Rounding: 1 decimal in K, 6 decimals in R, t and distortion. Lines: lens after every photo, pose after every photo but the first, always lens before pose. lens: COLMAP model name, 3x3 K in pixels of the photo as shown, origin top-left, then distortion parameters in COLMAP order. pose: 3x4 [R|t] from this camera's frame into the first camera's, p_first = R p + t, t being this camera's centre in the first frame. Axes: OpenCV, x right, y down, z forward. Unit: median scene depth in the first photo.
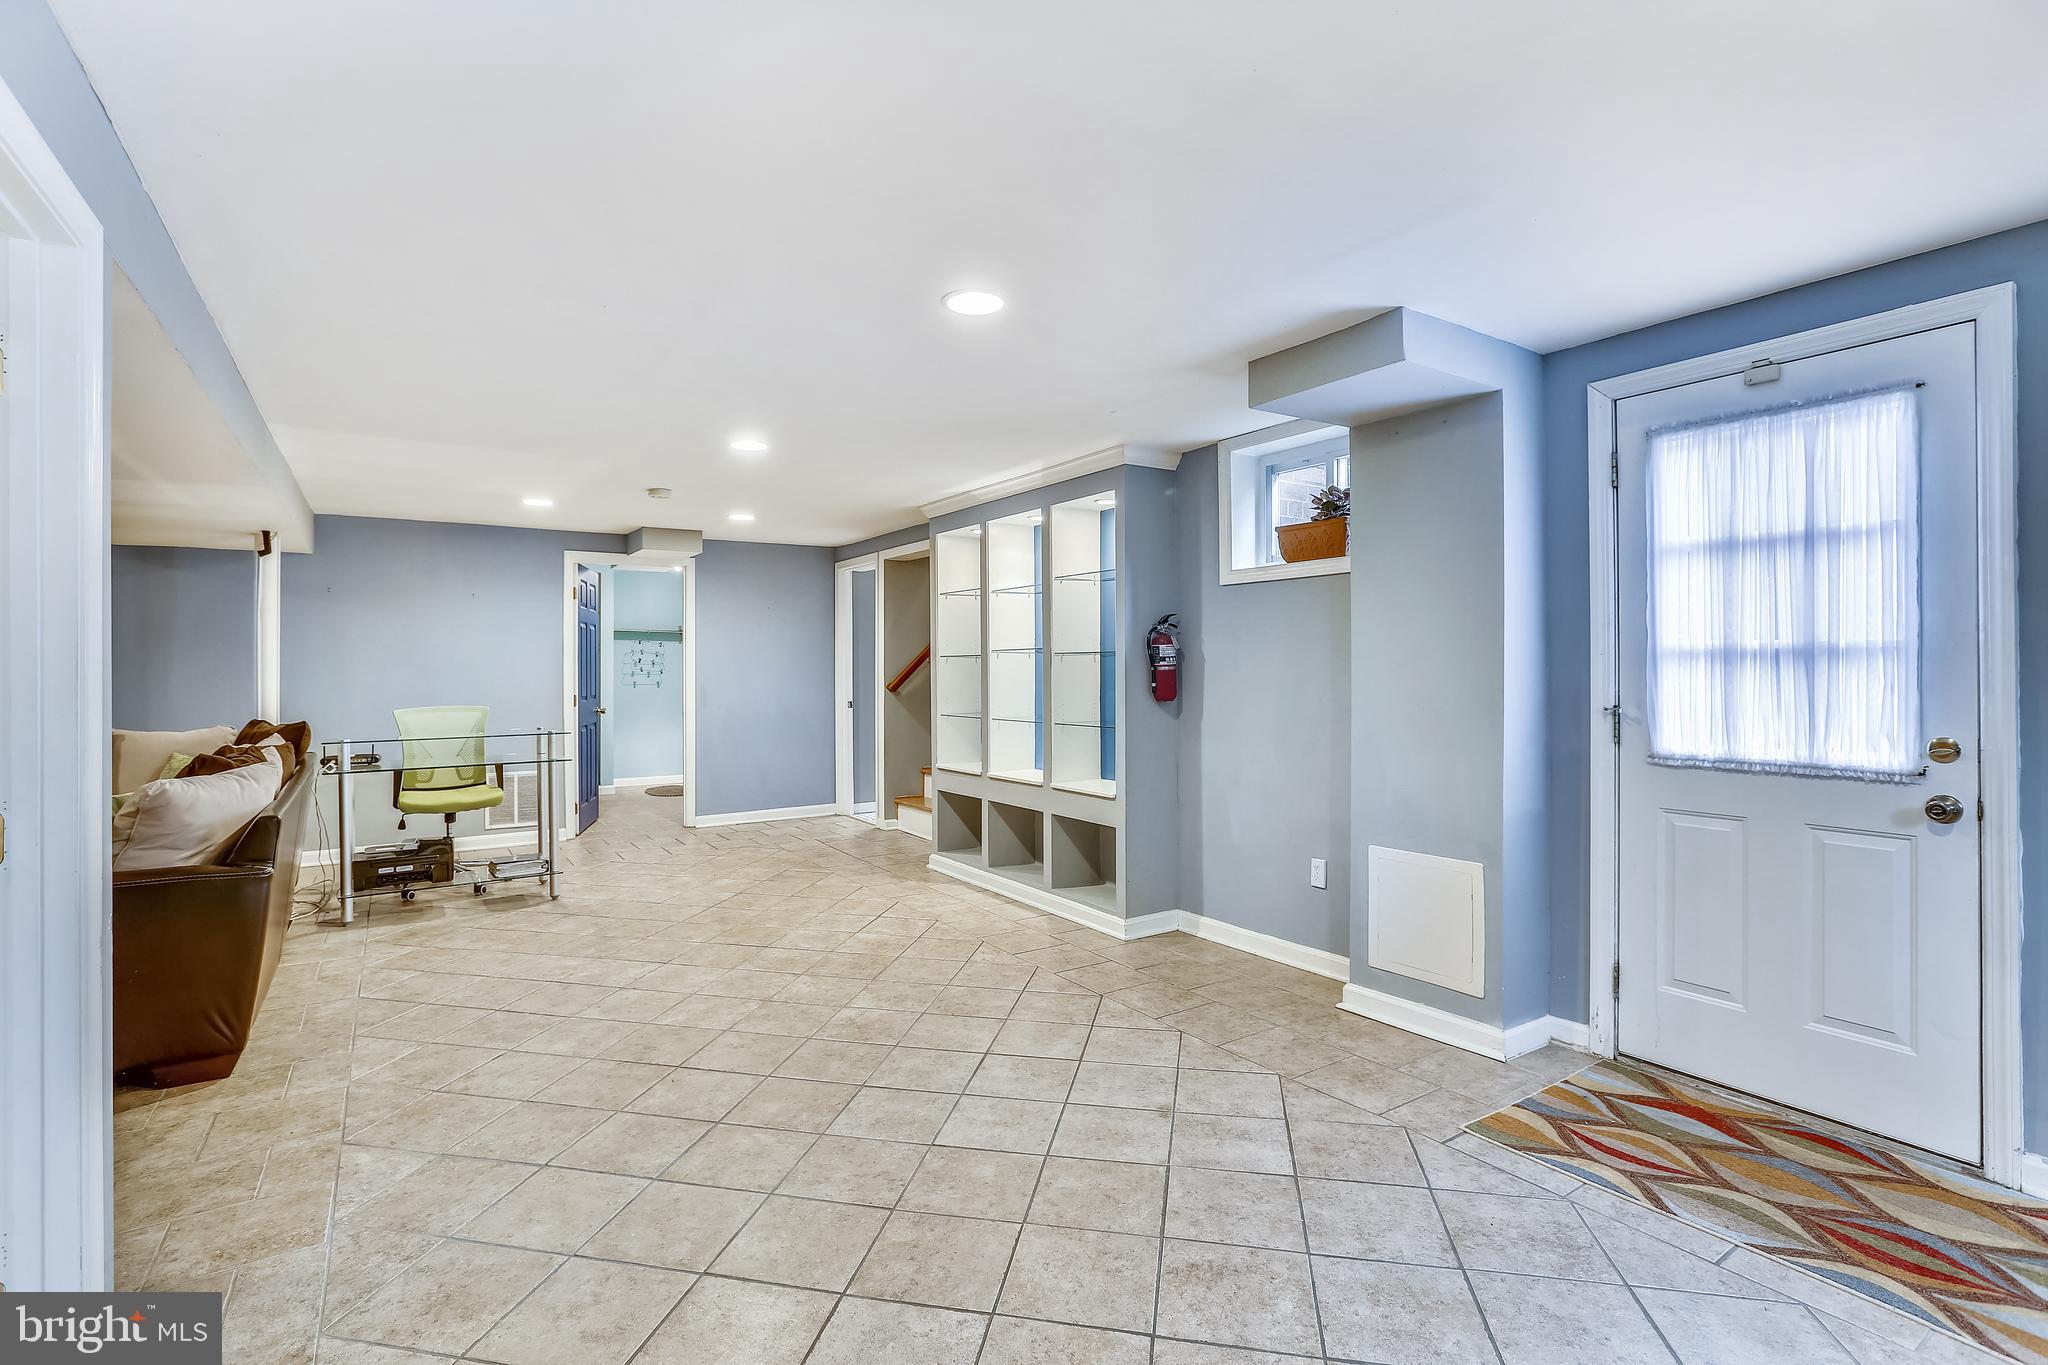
lens RADIAL K [[953.6, 0, 1008.4], [0, 953.6, 666.9], [0, 0, 1]] dist [-0.024414, 0.004305]
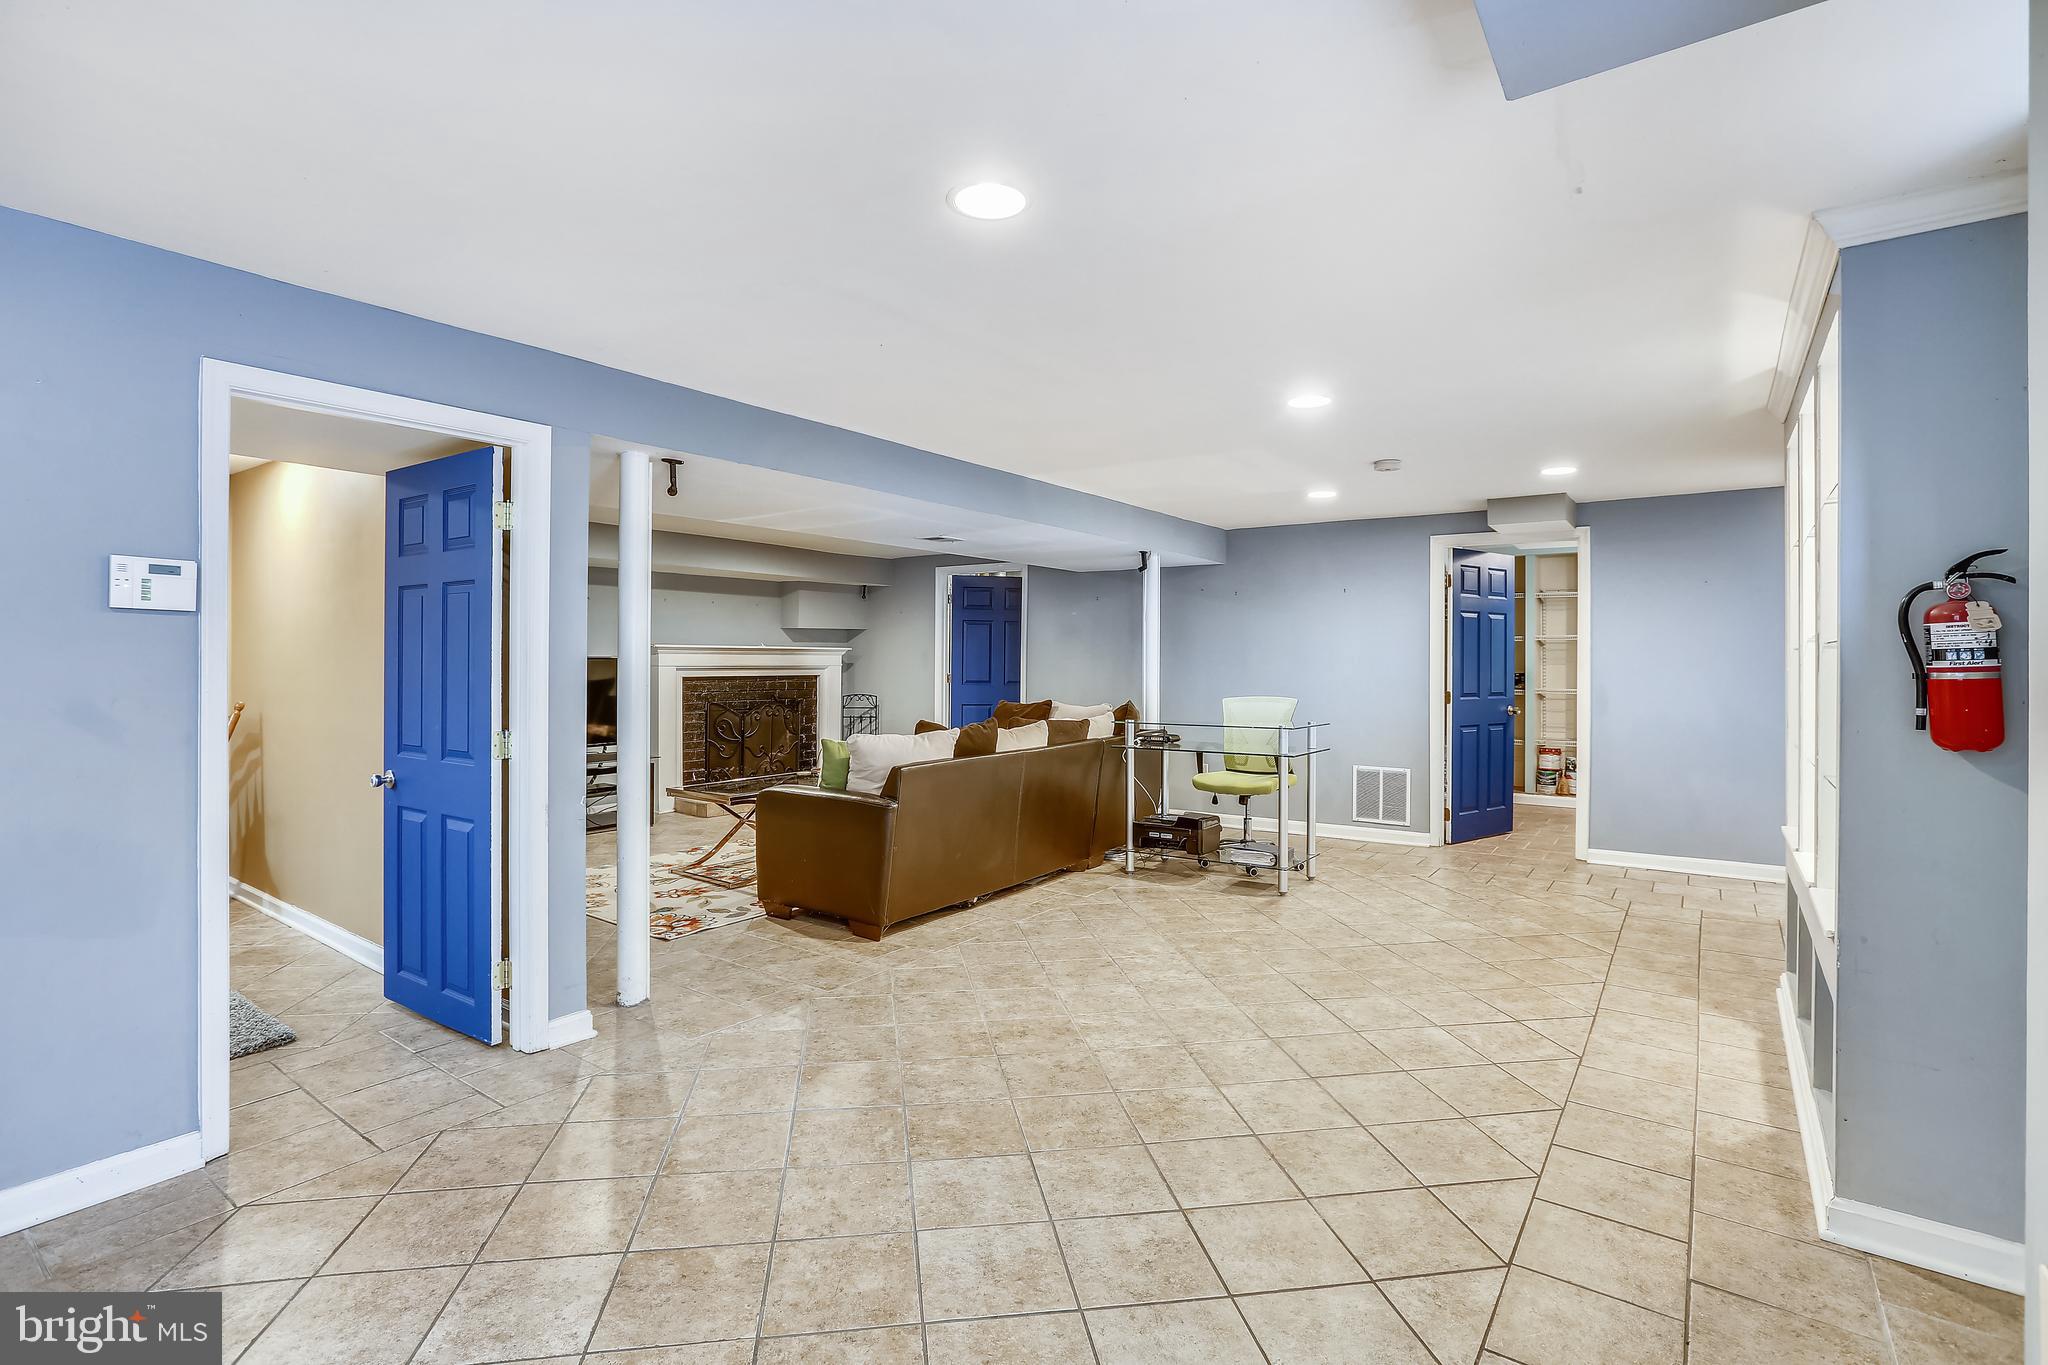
lens RADIAL K [[953.6, 0, 1003.8], [0, 953.6, 676.0], [0, 0, 1]] dist [-0.024414, 0.004305]
pose [[0.347079, 0.019242, -0.937638, 0.416245], [-0.001512, 0.999800, 0.019958, -0.006349], [0.937835, -0.005510, 0.347039, 0.444415]]
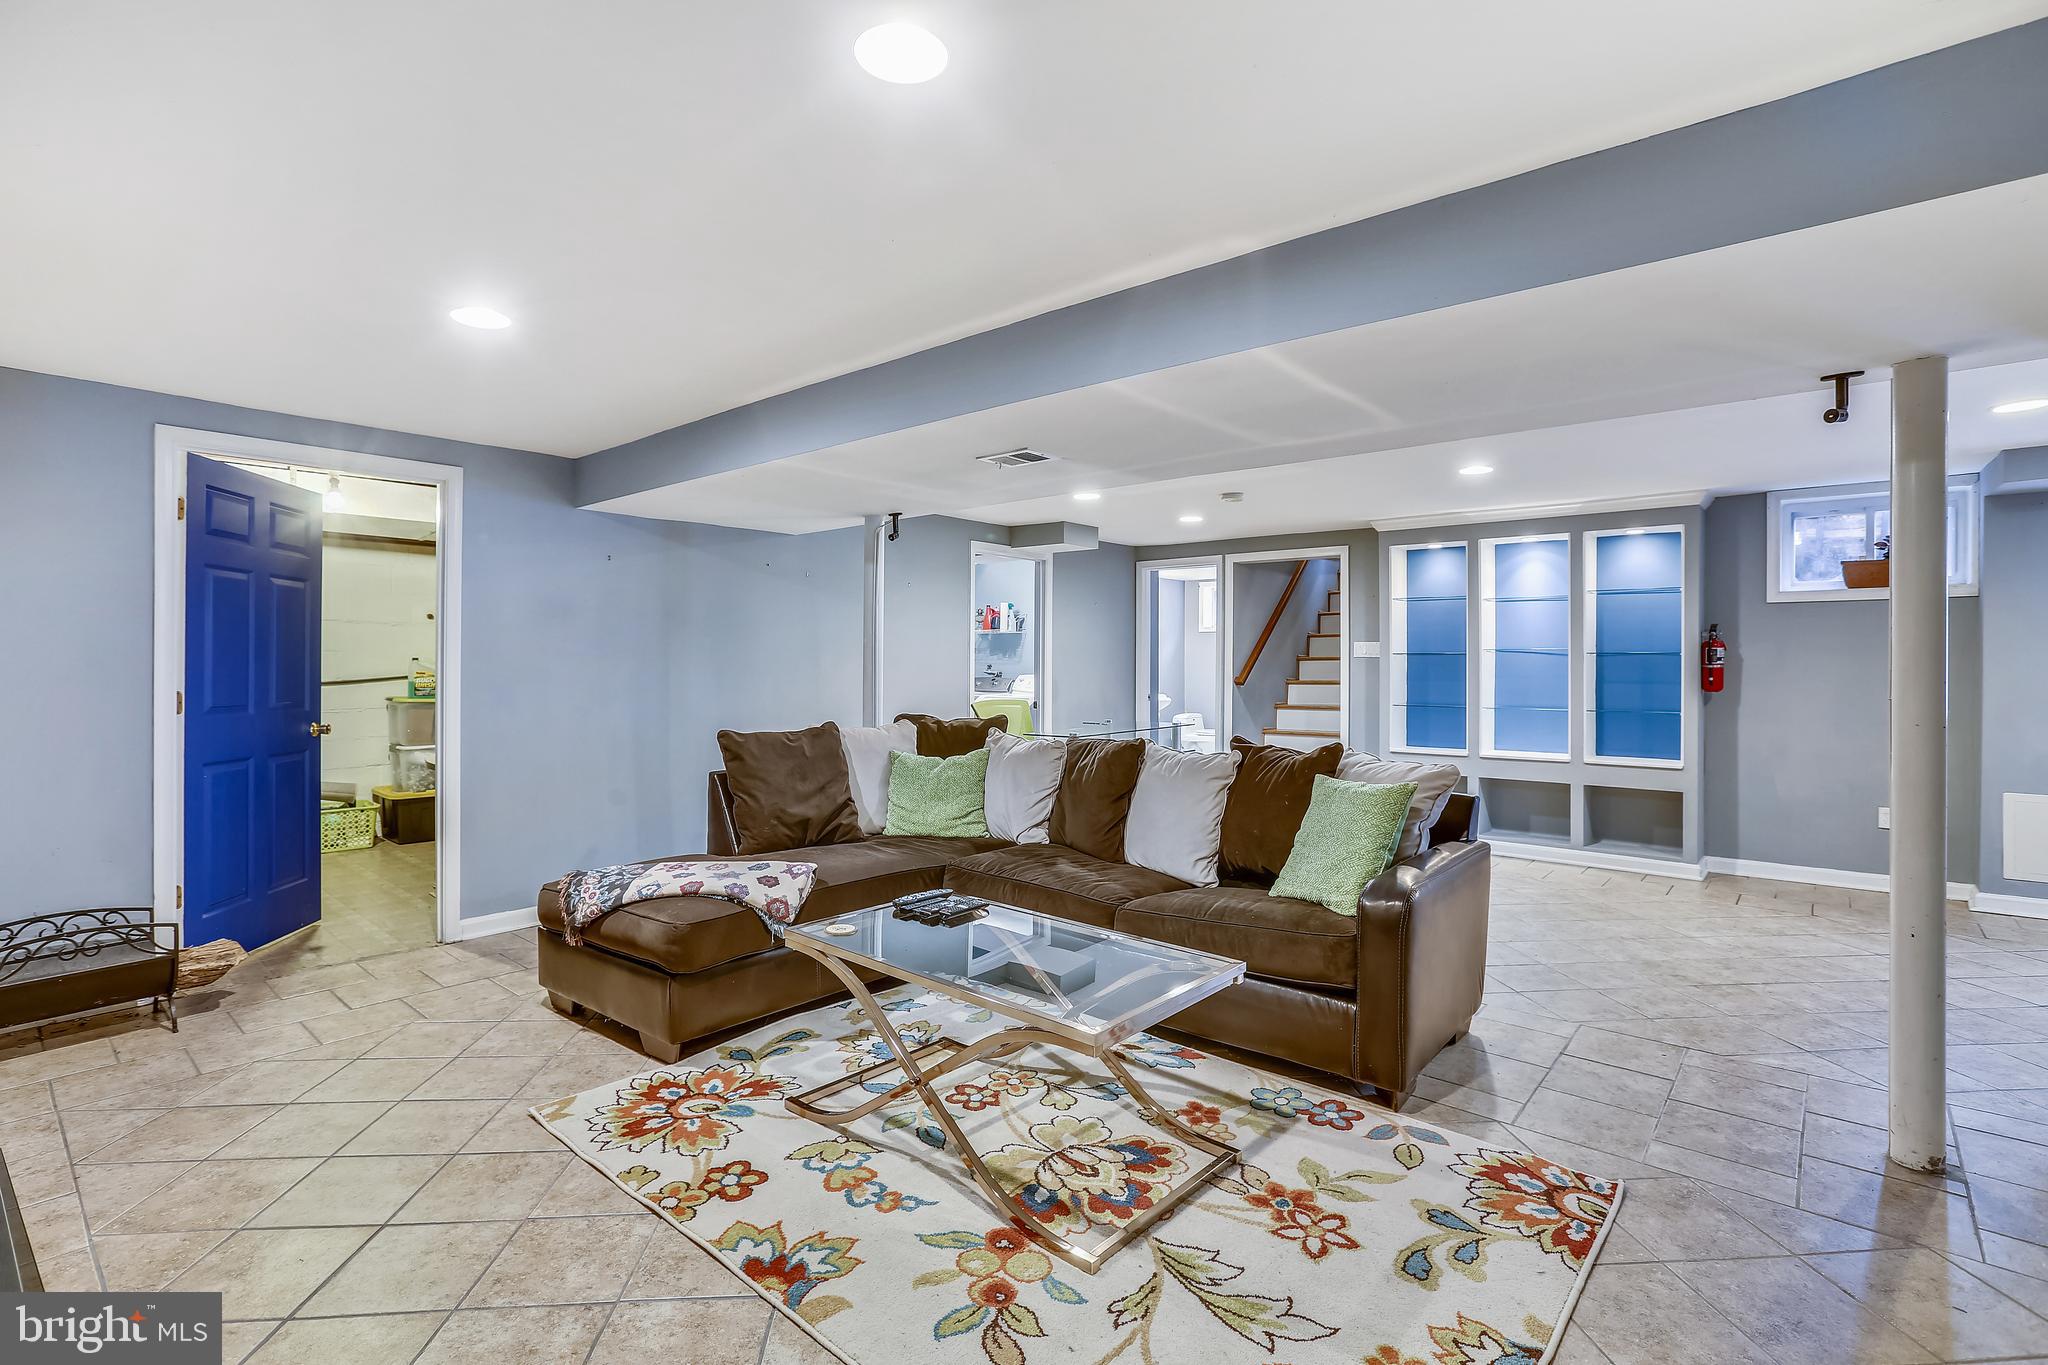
lens RADIAL K [[953.6, 0, 1022.6], [0, 953.6, 672.2], [0, 0, 1]] dist [-0.024414, 0.004305]
pose [[0.957229, 0.006598, 0.289255, -1.098401], [-0.009518, 0.999917, 0.008689, 0.007206], [-0.289174, -0.011070, 0.957213, 0.063392]]
